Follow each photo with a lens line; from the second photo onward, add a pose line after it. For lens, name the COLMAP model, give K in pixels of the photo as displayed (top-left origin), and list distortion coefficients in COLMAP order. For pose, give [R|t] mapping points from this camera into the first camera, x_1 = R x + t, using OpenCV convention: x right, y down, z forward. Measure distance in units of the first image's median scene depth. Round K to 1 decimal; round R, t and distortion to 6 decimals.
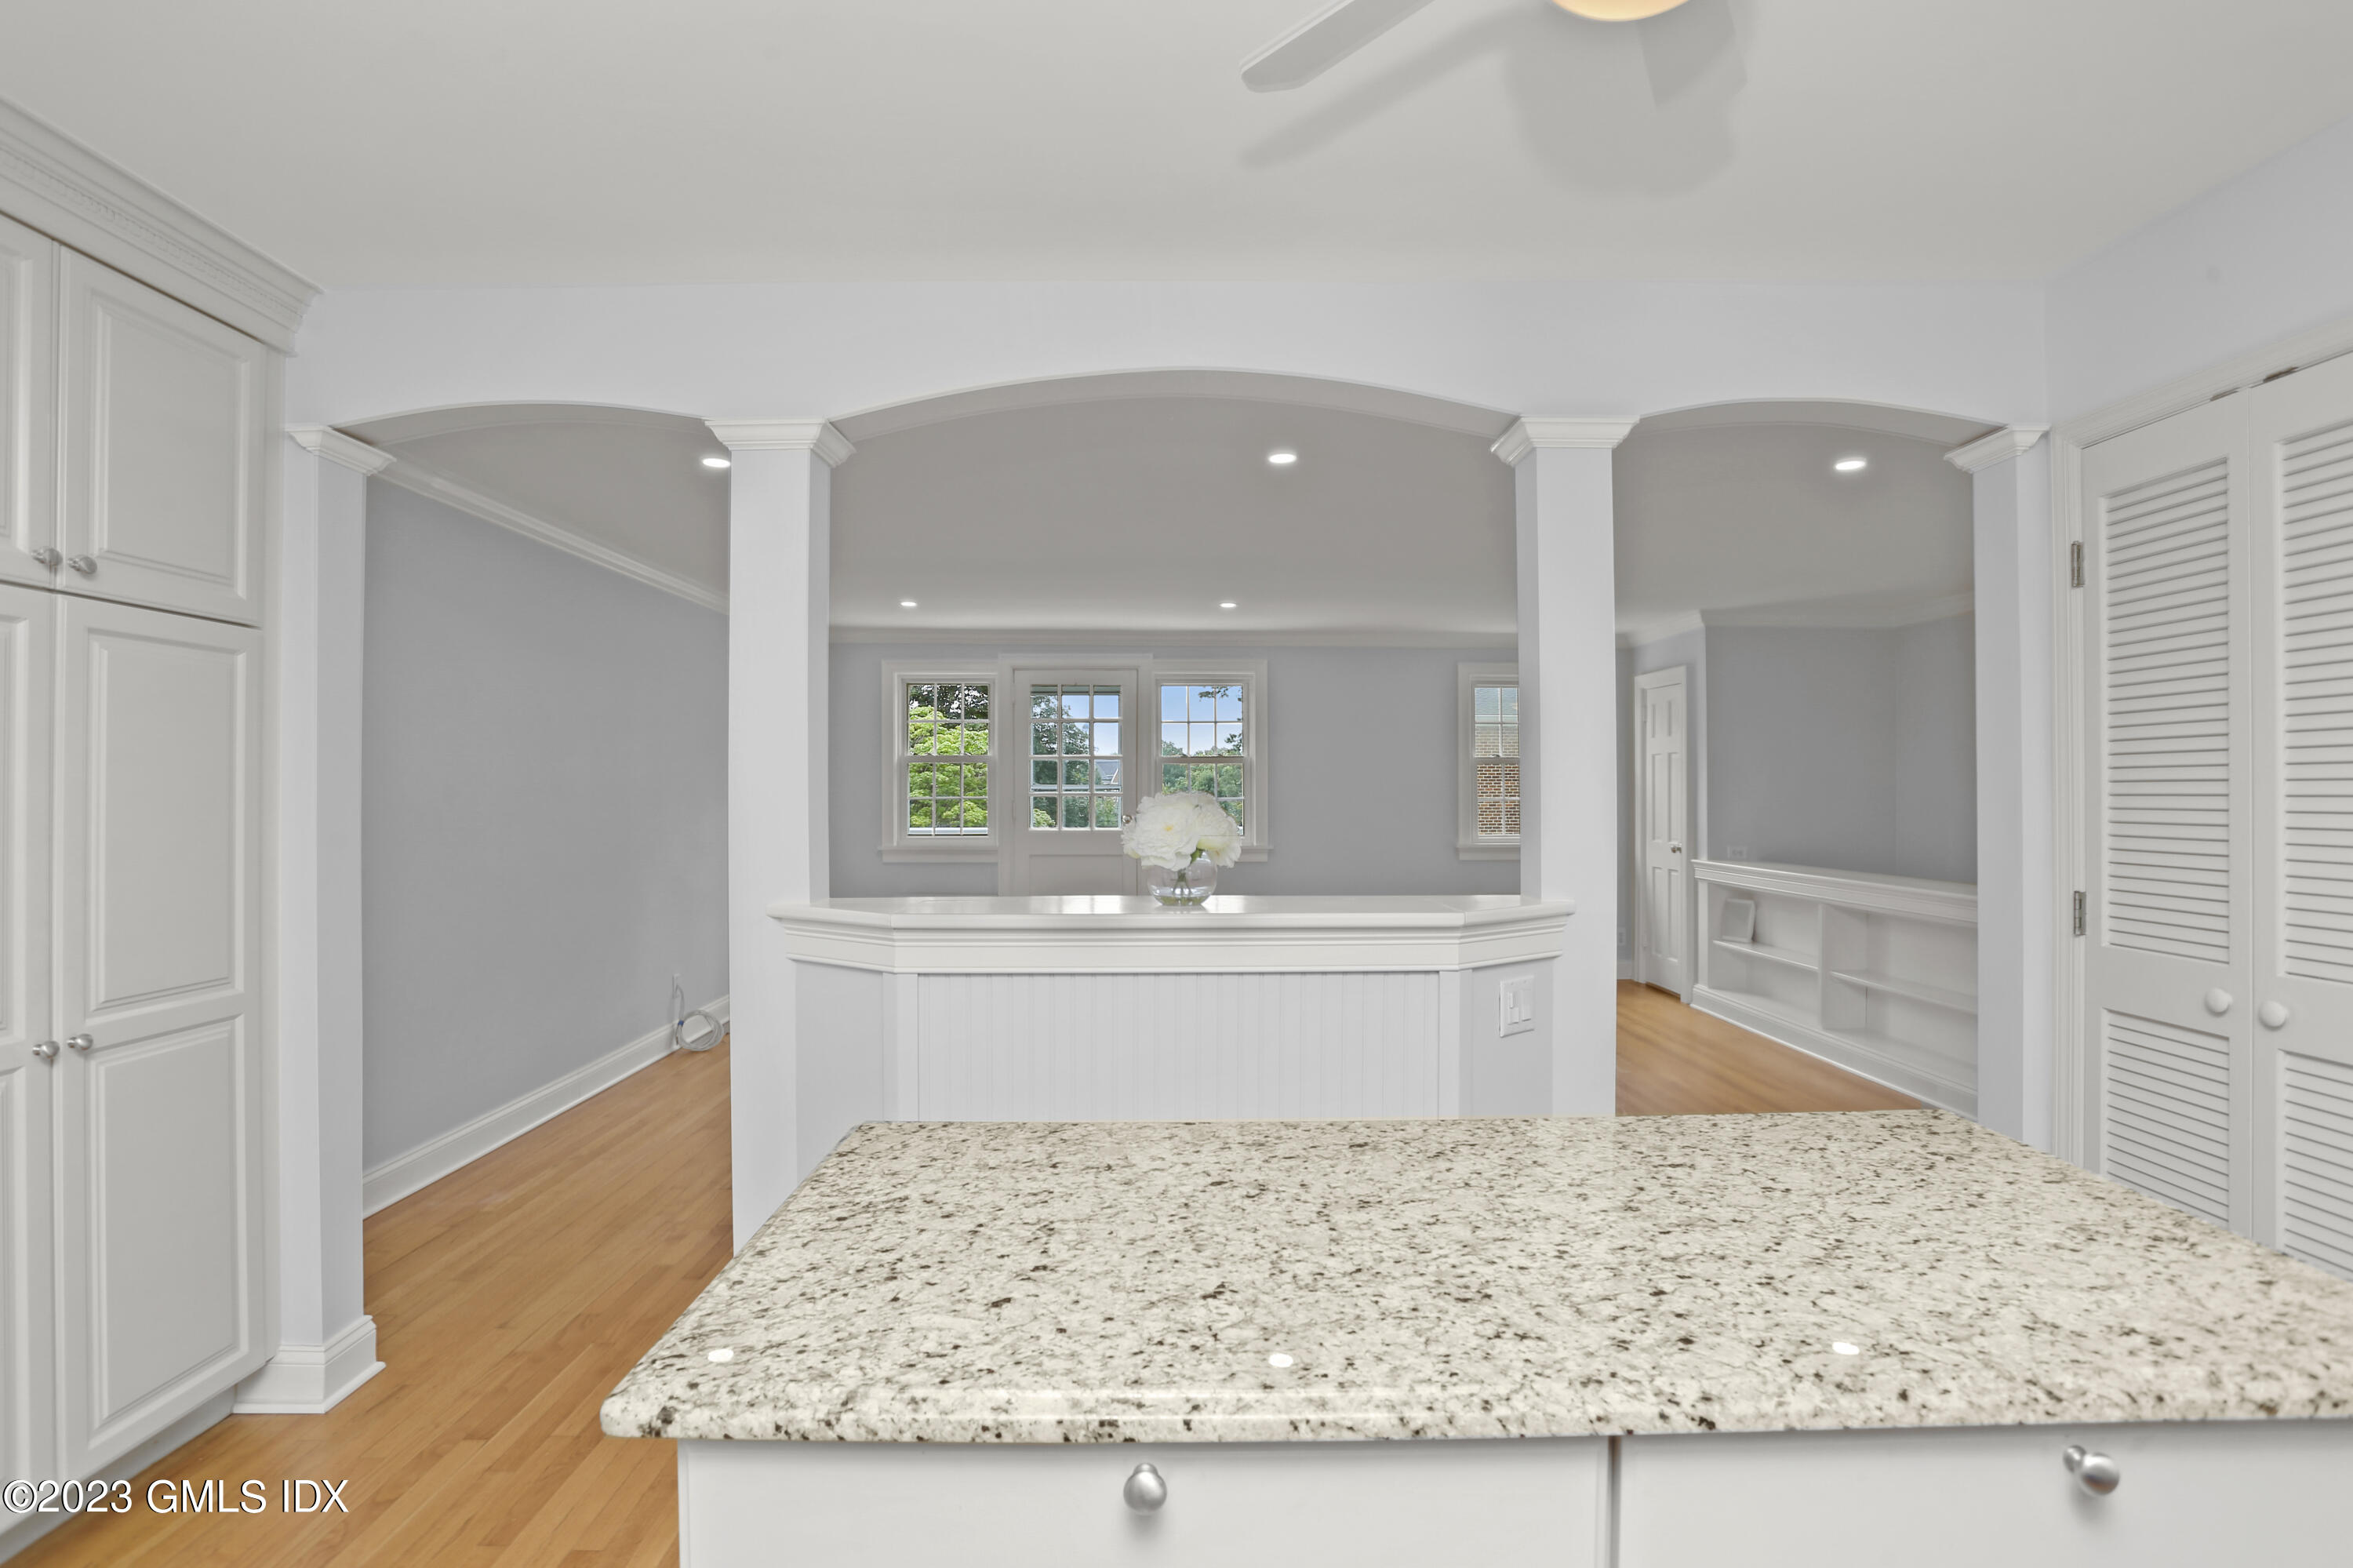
lens RADIAL K [[1176.0, 0, 1183.4], [0, 1176.0, 779.2], [0, 0, 1]] dist [-0.072923, 0.029906]
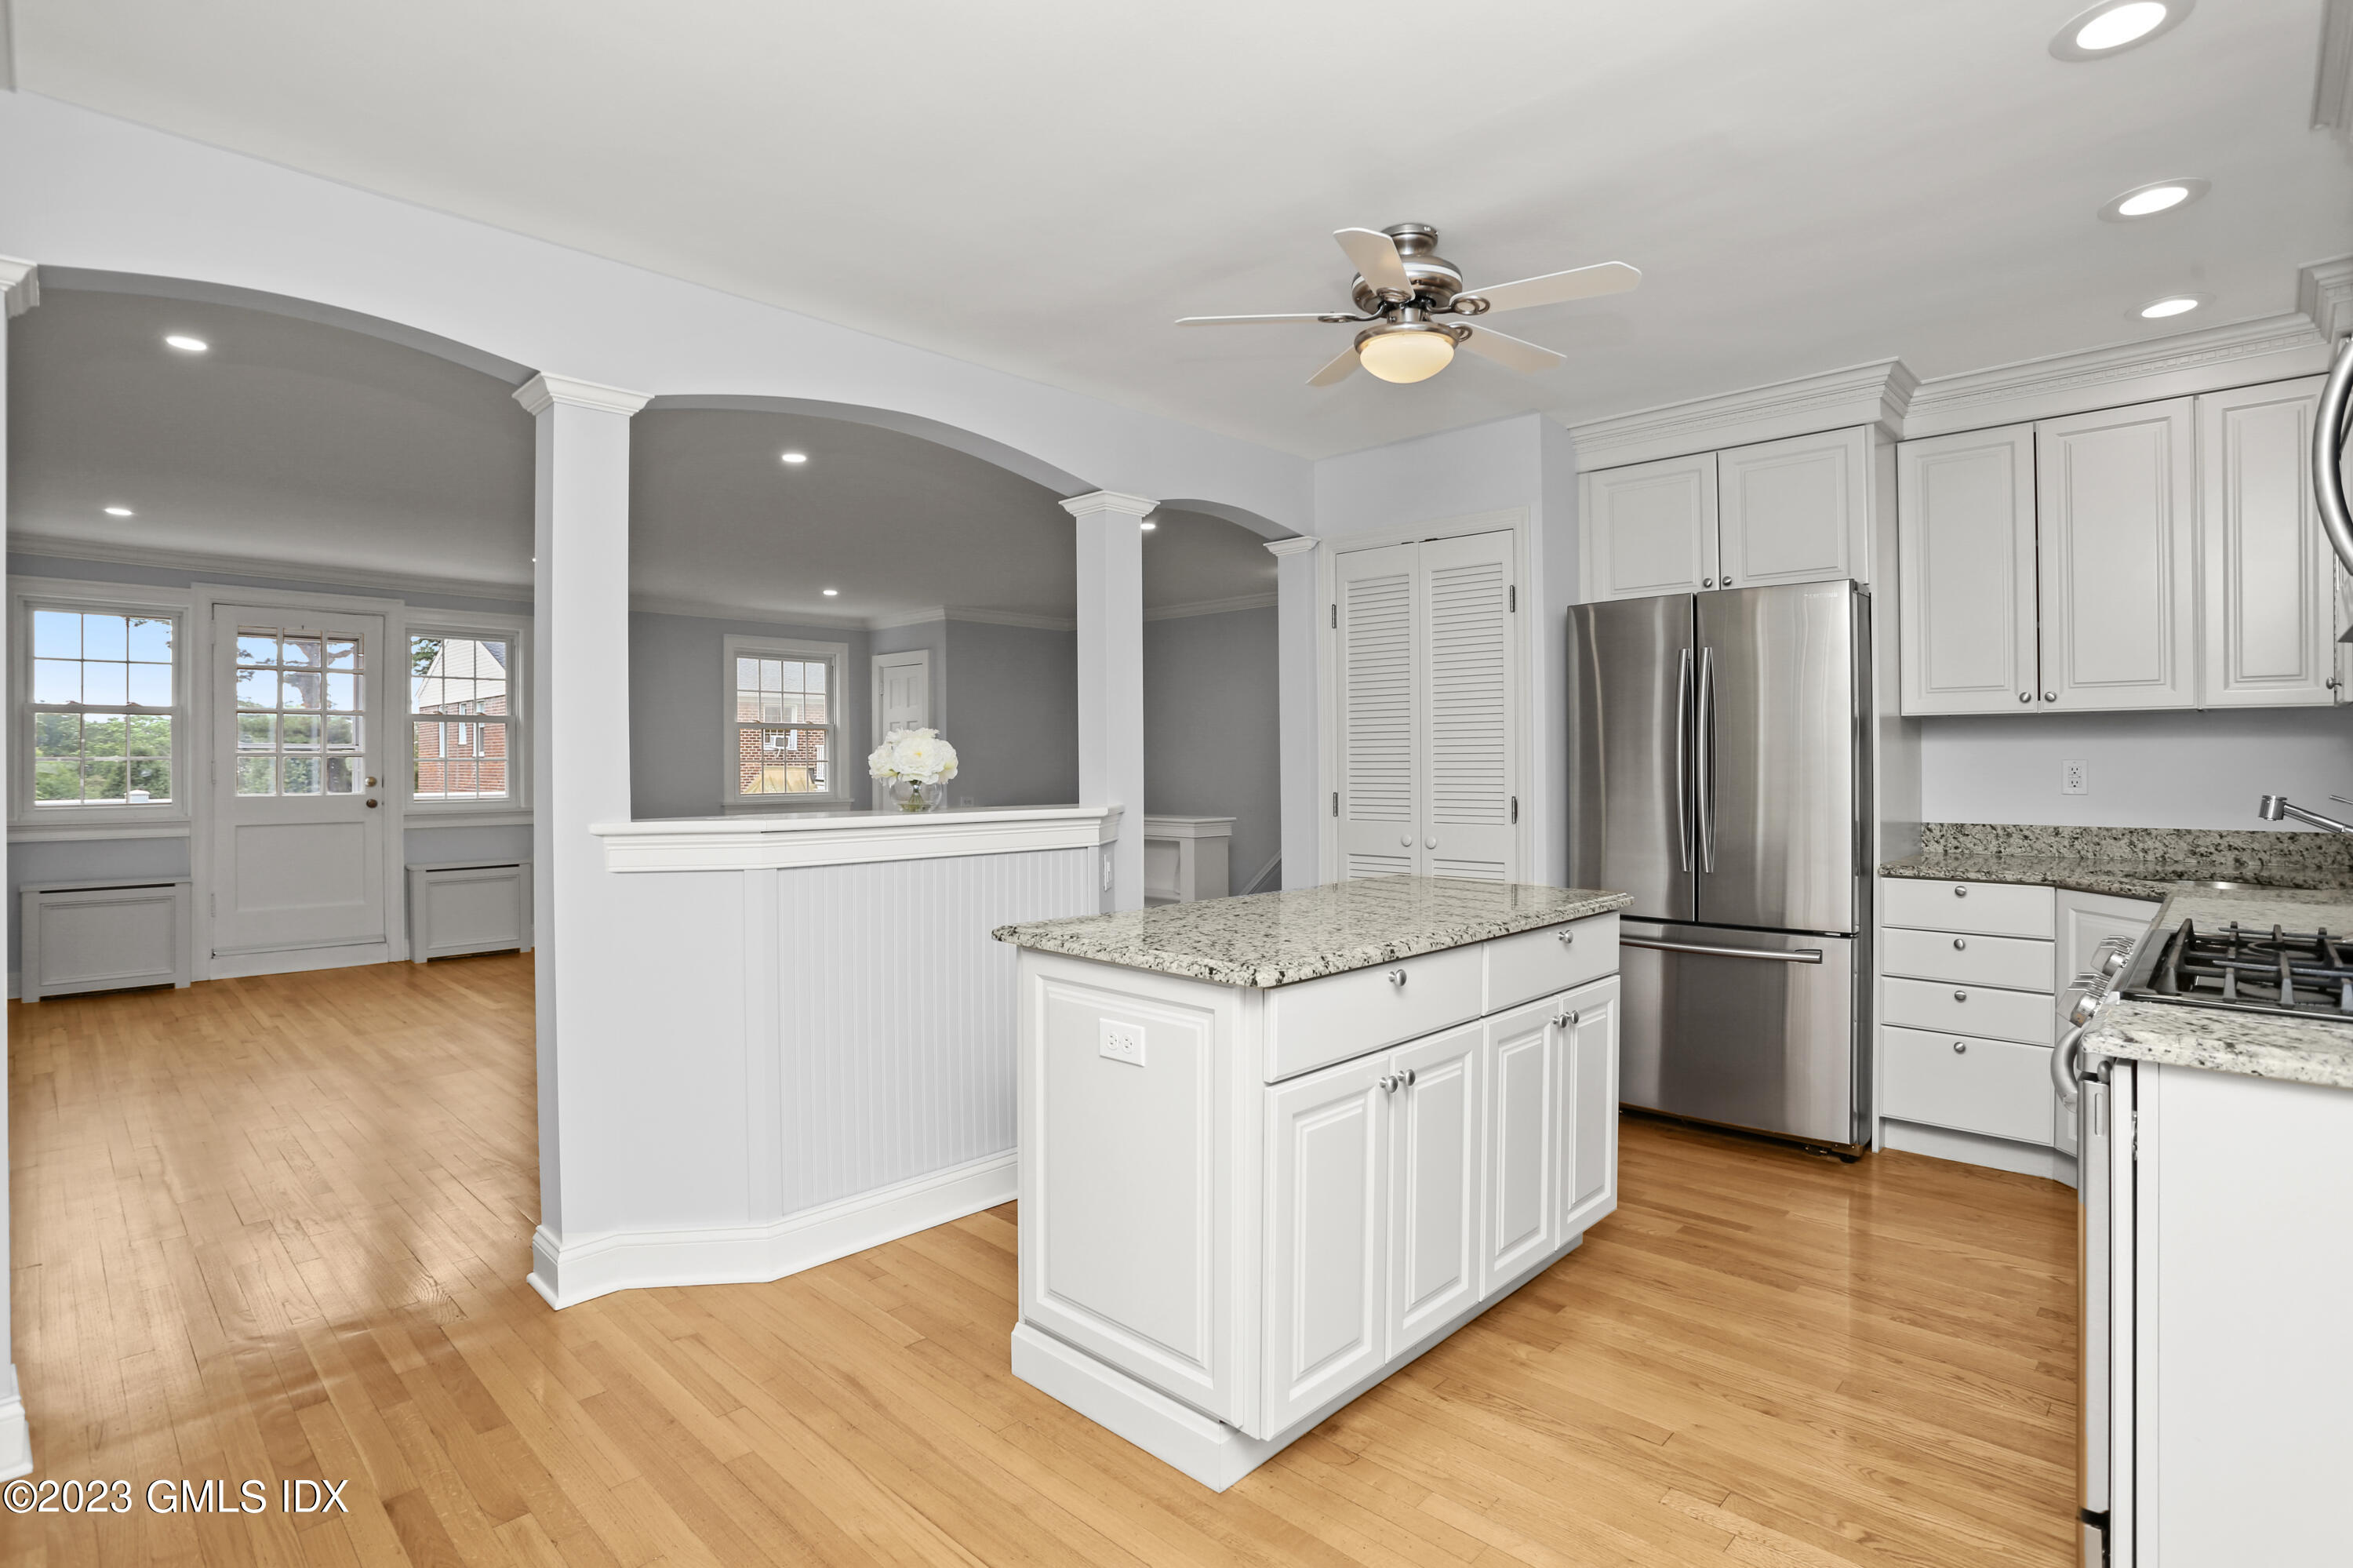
lens RADIAL K [[1176.0, 0, 1183.4], [0, 1176.0, 779.2], [0, 0, 1]] dist [-0.072923, 0.029906]
pose [[0.695867, -0.011029, 0.718086, -0.774158], [-0.003132, 0.999826, 0.018391, 0.041597], [-0.718164, -0.015046, 0.695711, -0.165927]]
